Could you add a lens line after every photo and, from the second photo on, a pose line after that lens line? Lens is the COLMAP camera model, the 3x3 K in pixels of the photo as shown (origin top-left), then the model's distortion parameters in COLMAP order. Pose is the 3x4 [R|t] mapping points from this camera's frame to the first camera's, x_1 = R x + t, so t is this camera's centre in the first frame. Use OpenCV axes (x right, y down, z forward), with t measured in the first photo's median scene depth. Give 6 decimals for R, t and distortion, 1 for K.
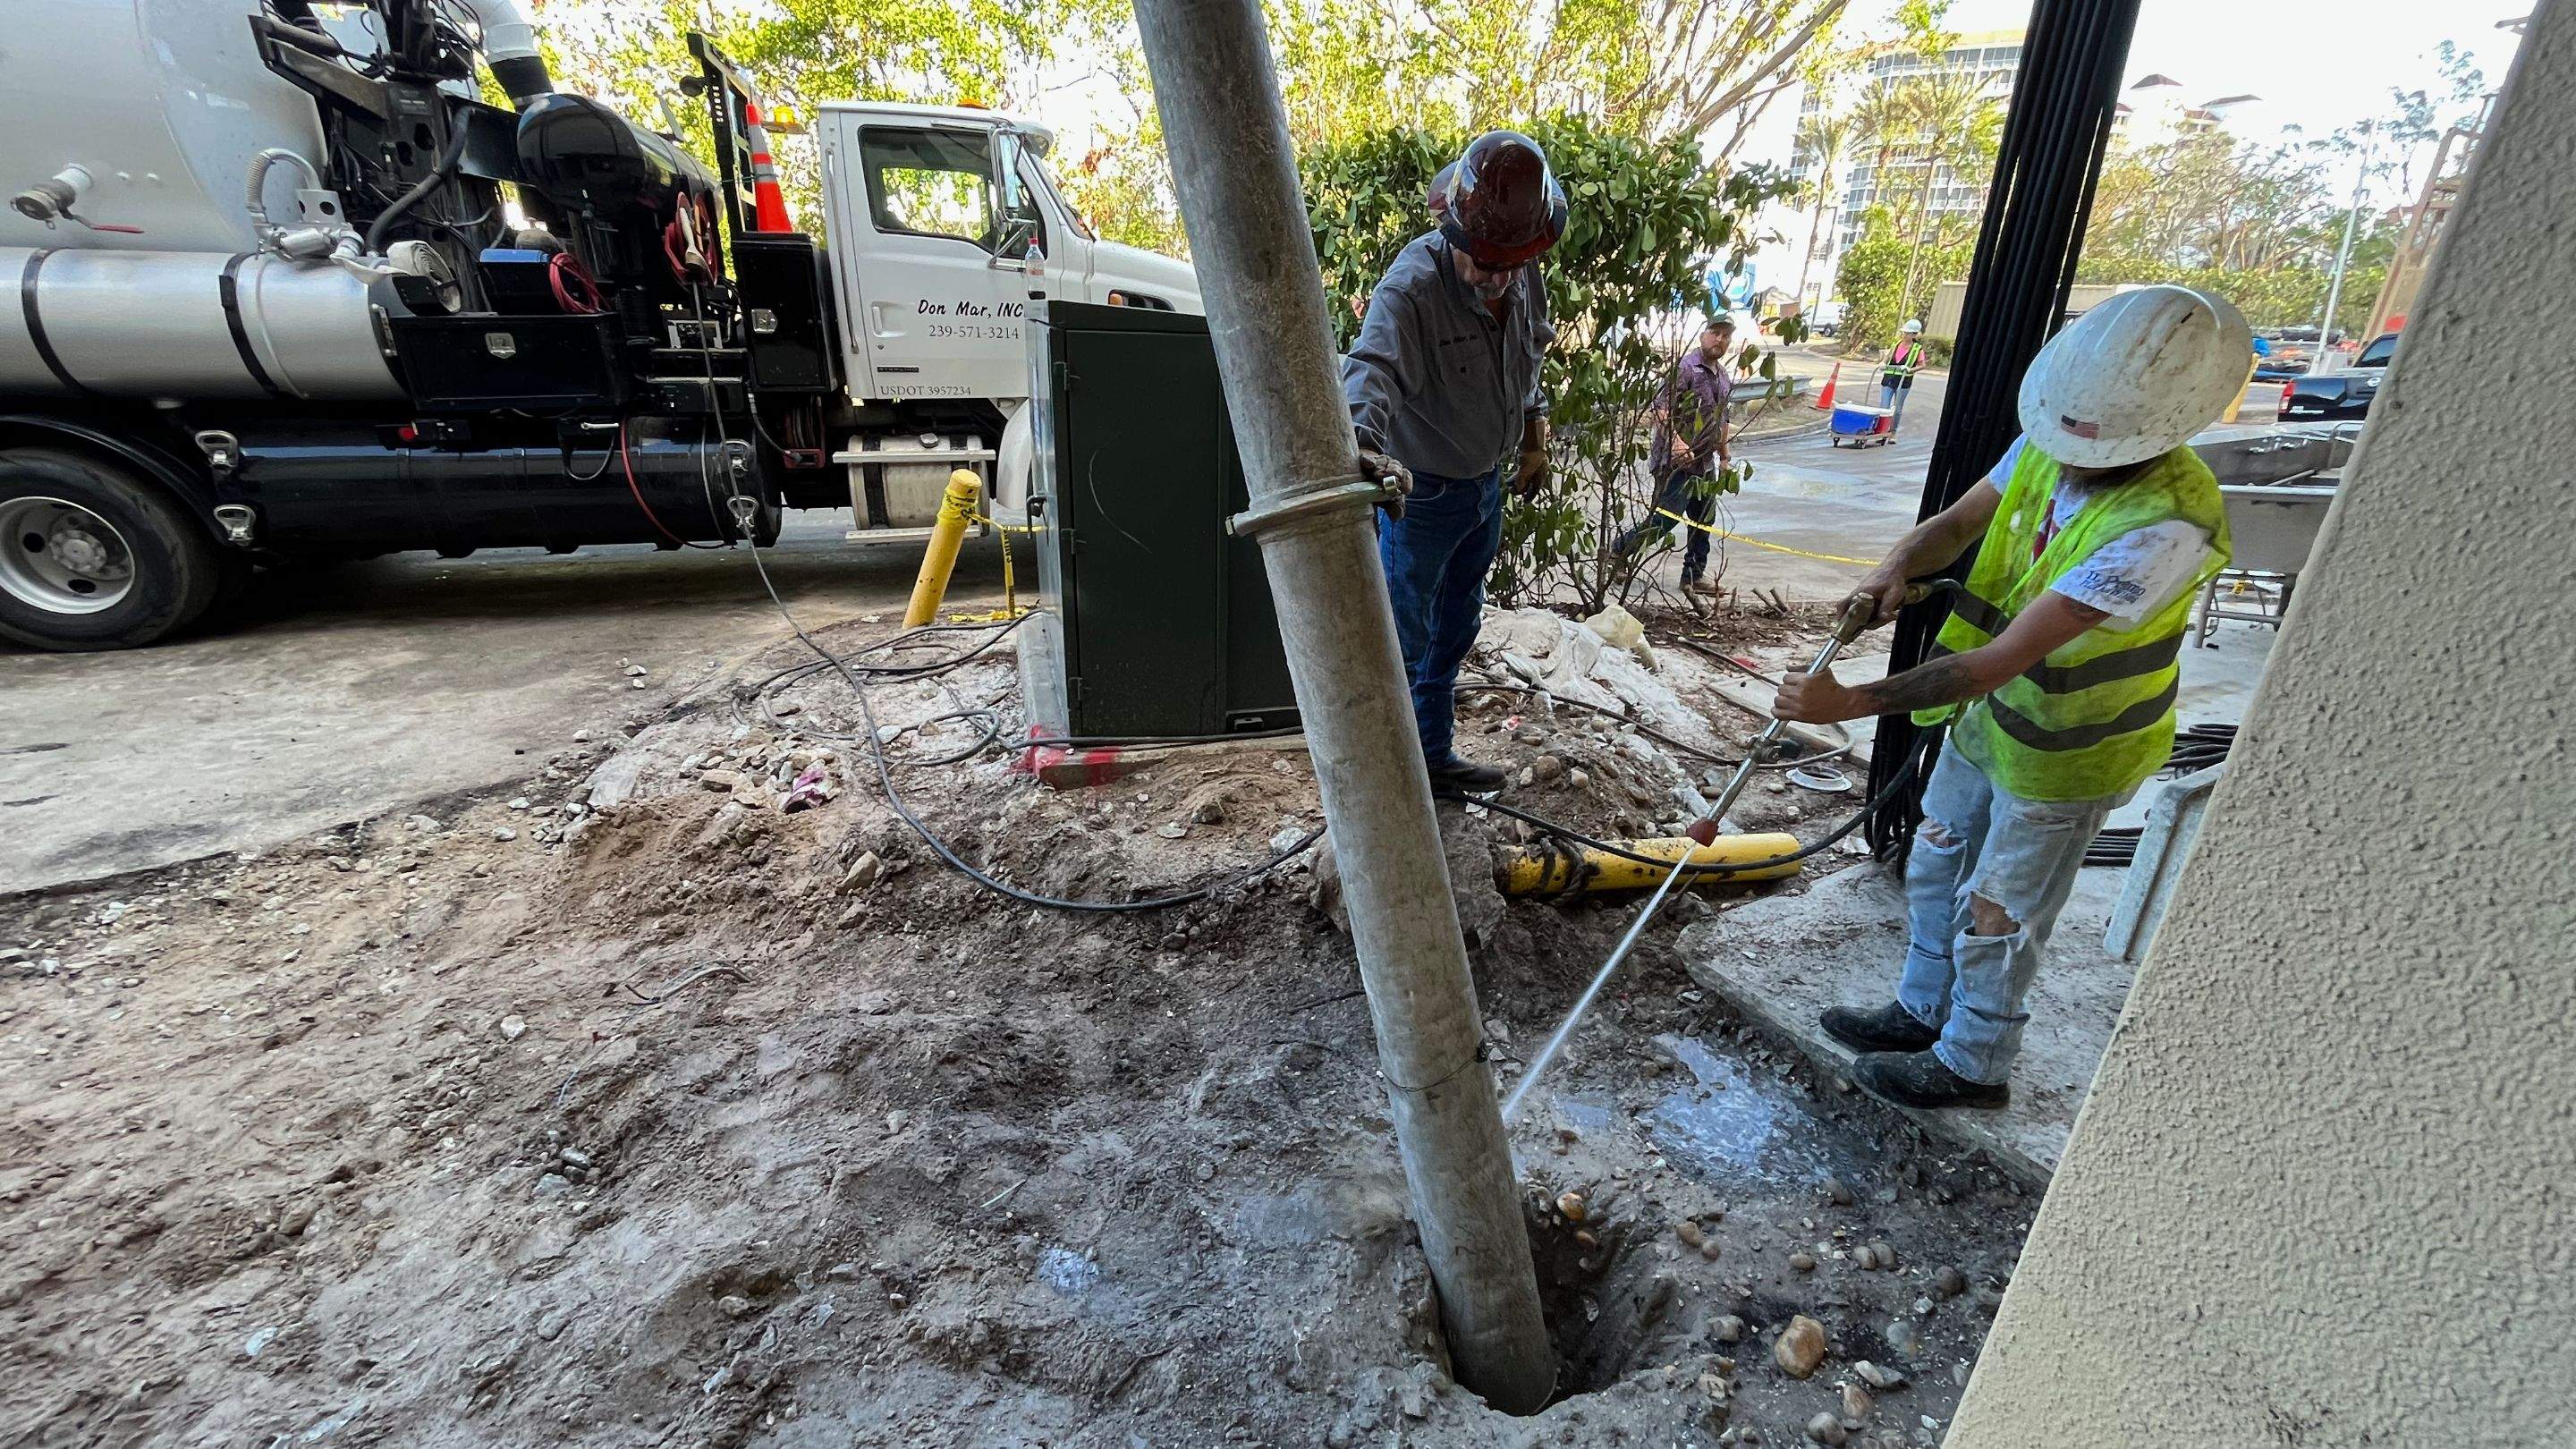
lens RADIAL K [[1041.6, 0, 1288.3], [0, 1041.6, 720.9], [0, 0, 1]] dist [-0.002335, -0.000008]
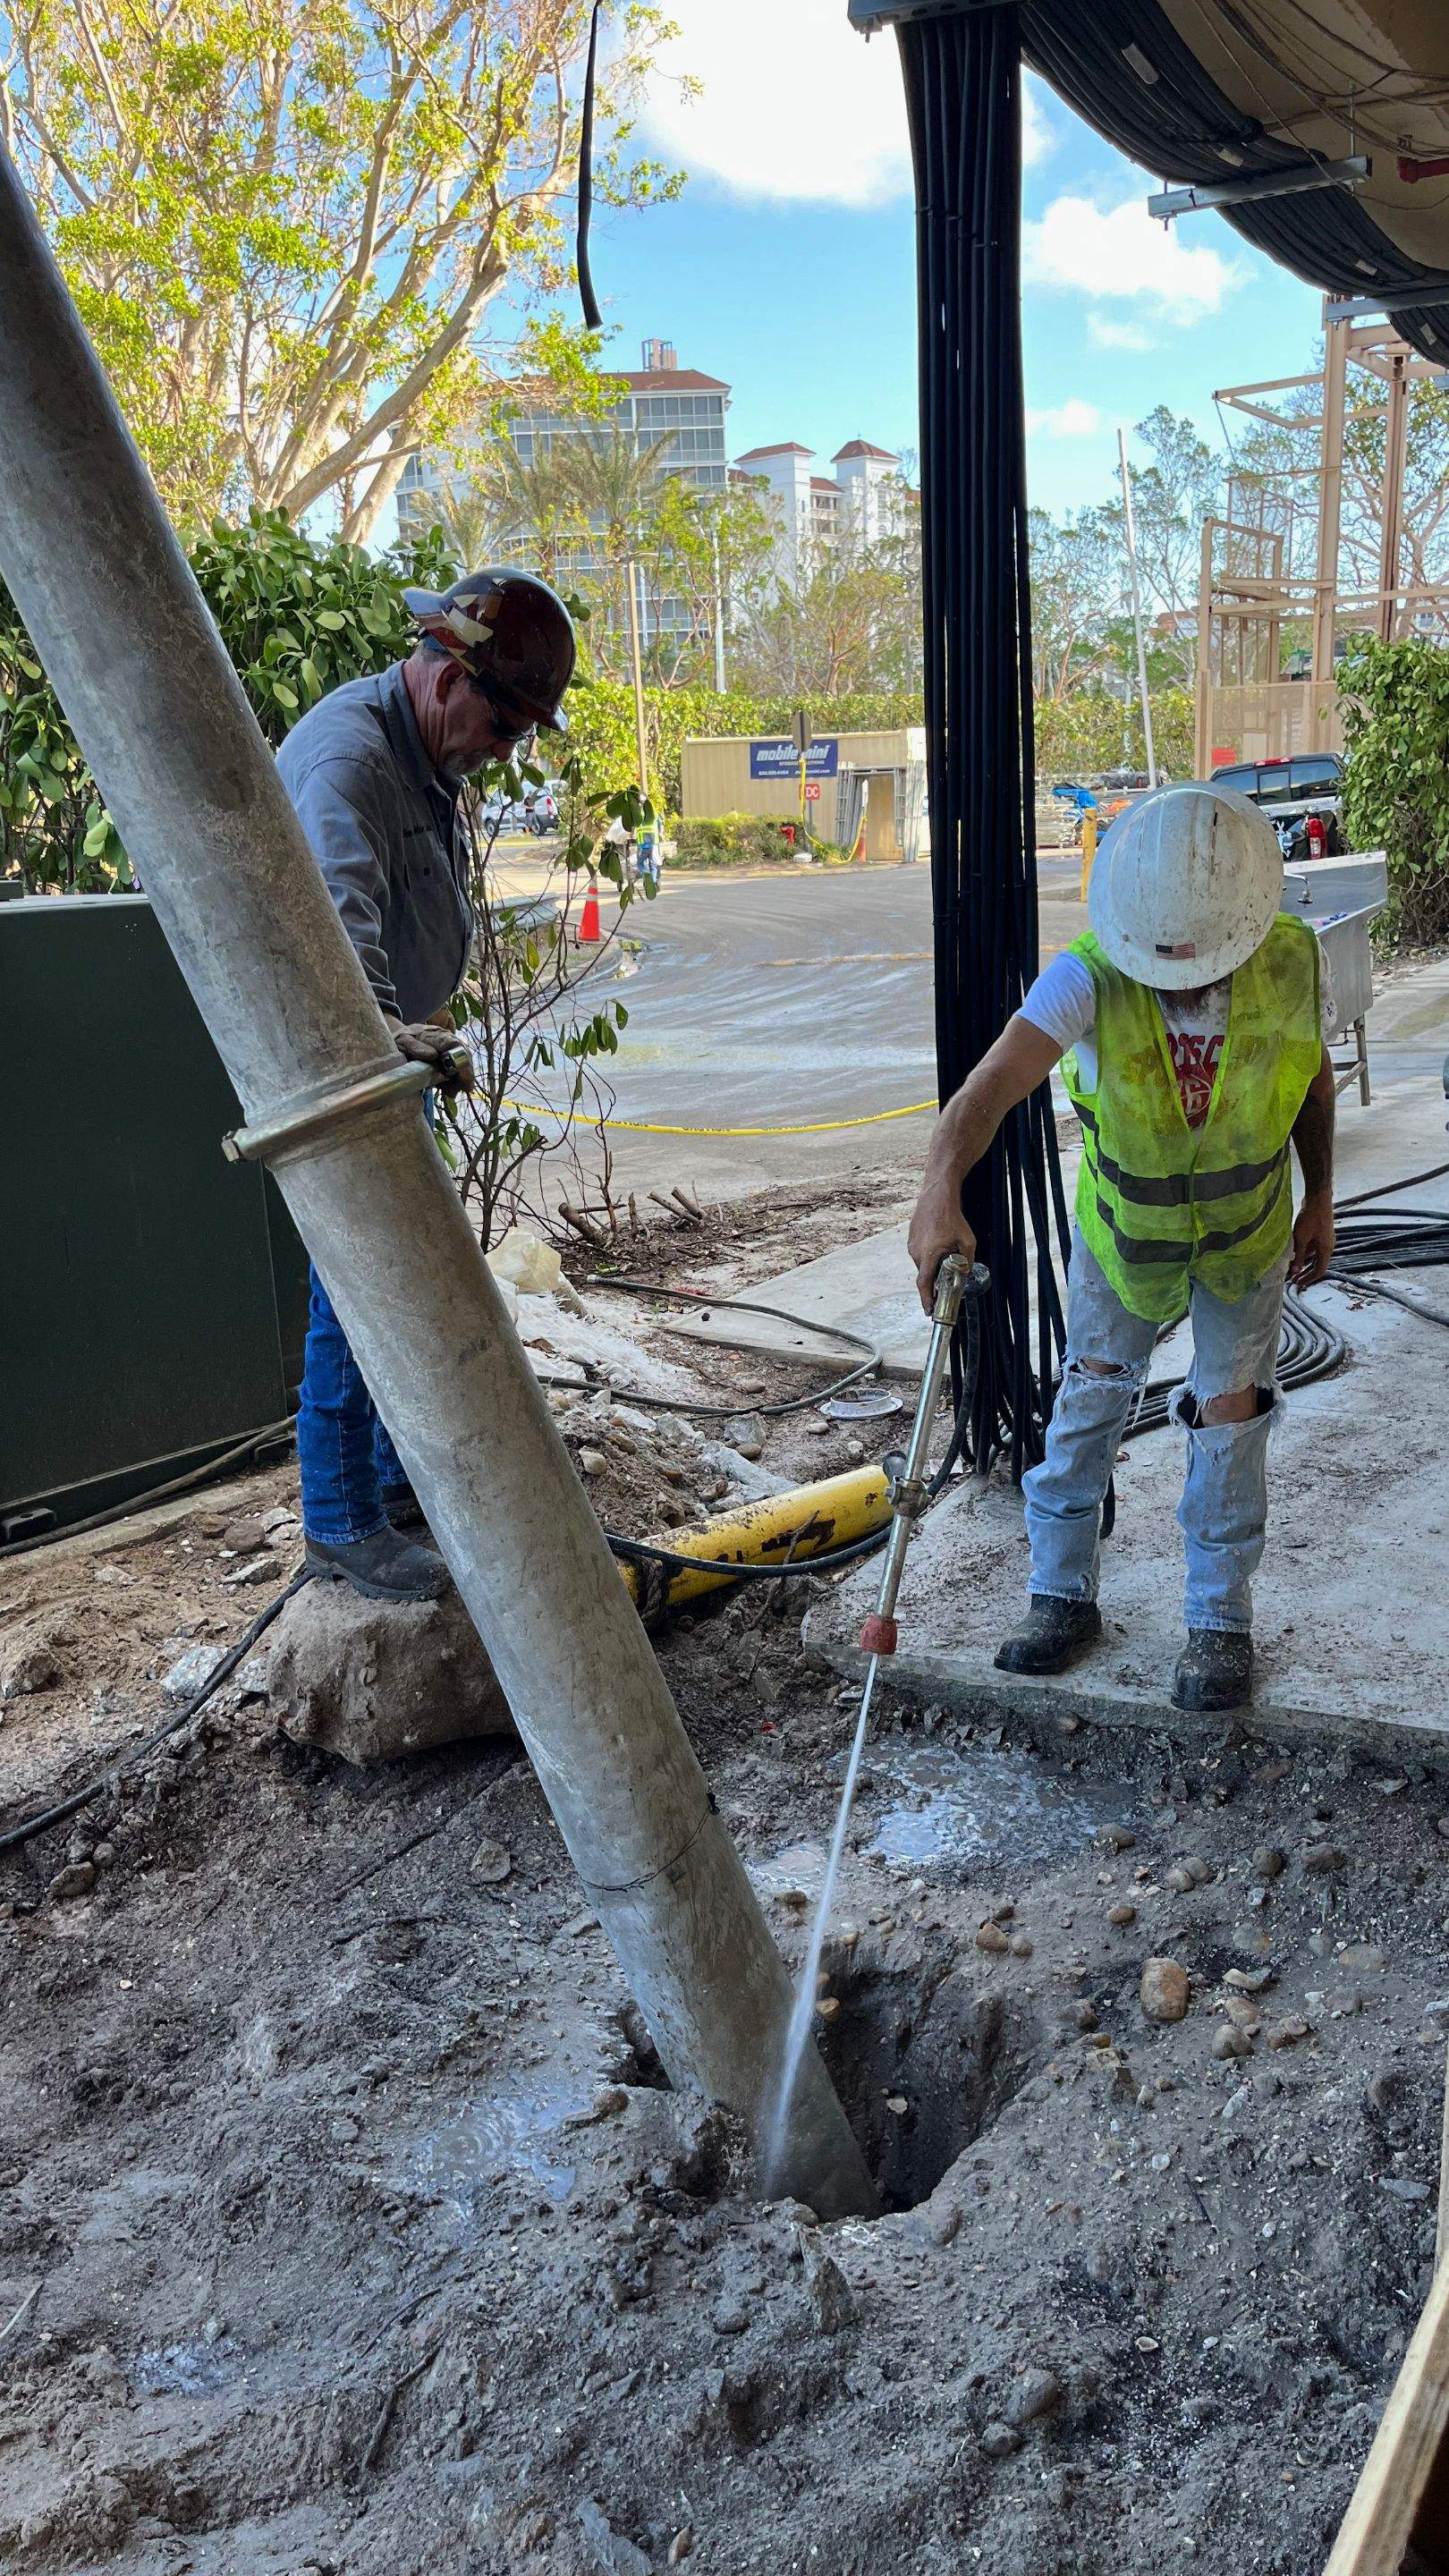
lens RADIAL K [[1956.6, 0, 720.0], [0, 1956.6, 1299.9], [0, 0, 1]] dist [0.056840, -0.061746]
pose [[0.850079, -0.191584, 0.490572, -0.229458], [0.256829, 0.964022, -0.068560, 0.058099], [-0.459787, 0.184275, 0.868699, -0.132284]]
